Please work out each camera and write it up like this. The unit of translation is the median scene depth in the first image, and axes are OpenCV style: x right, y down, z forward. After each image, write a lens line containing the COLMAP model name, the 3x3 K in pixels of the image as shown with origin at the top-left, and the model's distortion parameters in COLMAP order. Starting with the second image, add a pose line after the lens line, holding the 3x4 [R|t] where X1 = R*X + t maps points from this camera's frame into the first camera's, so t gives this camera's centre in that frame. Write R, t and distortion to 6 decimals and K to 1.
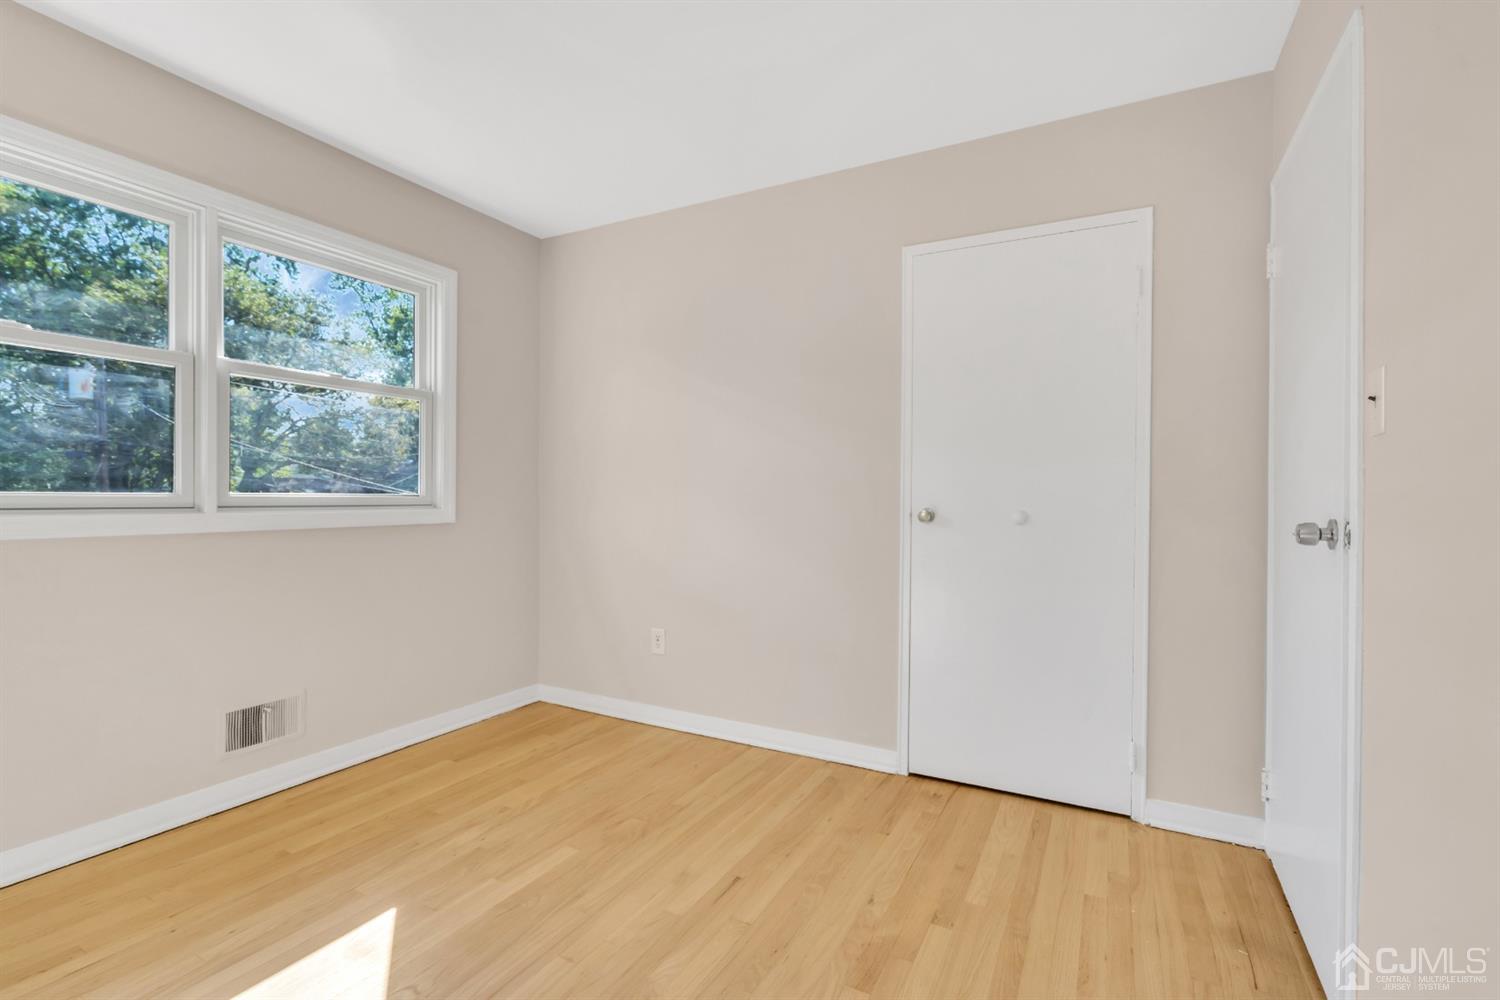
lens RADIAL K [[674.9, 0, 749.7], [0, 674.9, 498.0], [0, 0, 1]] dist [-0.008811, 0.004535]
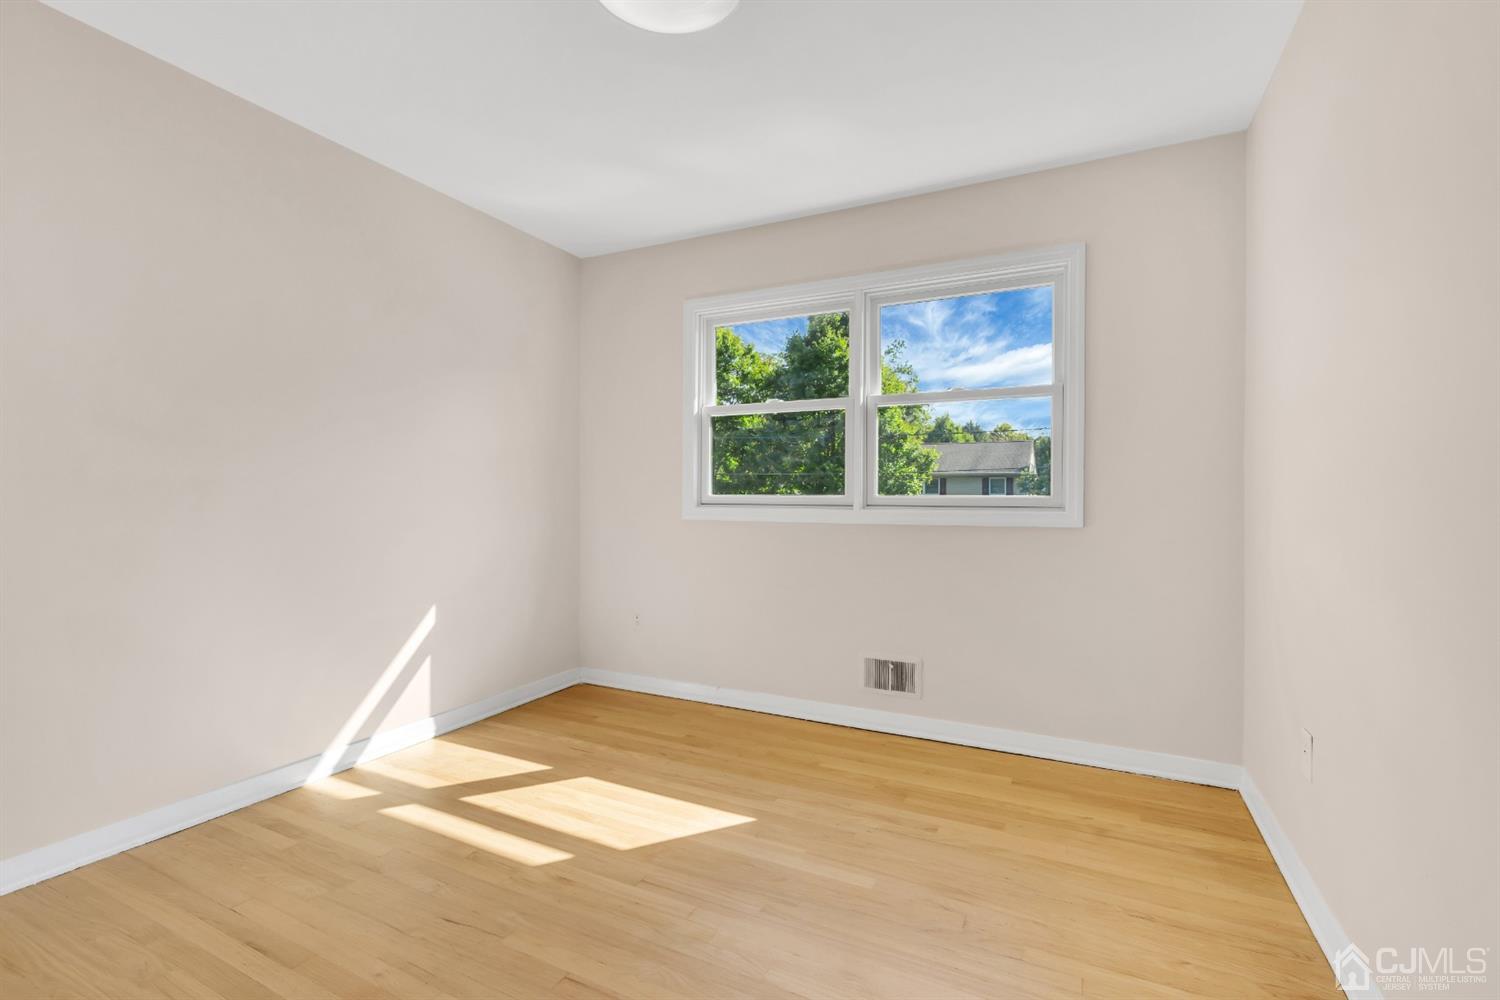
lens RADIAL K [[676.6, 0, 749.3], [0, 676.6, 497.1], [0, 0, 1]] dist [-0.005121, 0.000536]
pose [[0.029633, -0.004067, -0.999553, 0.577895], [-0.005015, 0.999979, -0.004217, 0.002931], [0.999548, 0.005137, 0.029612, 0.721395]]
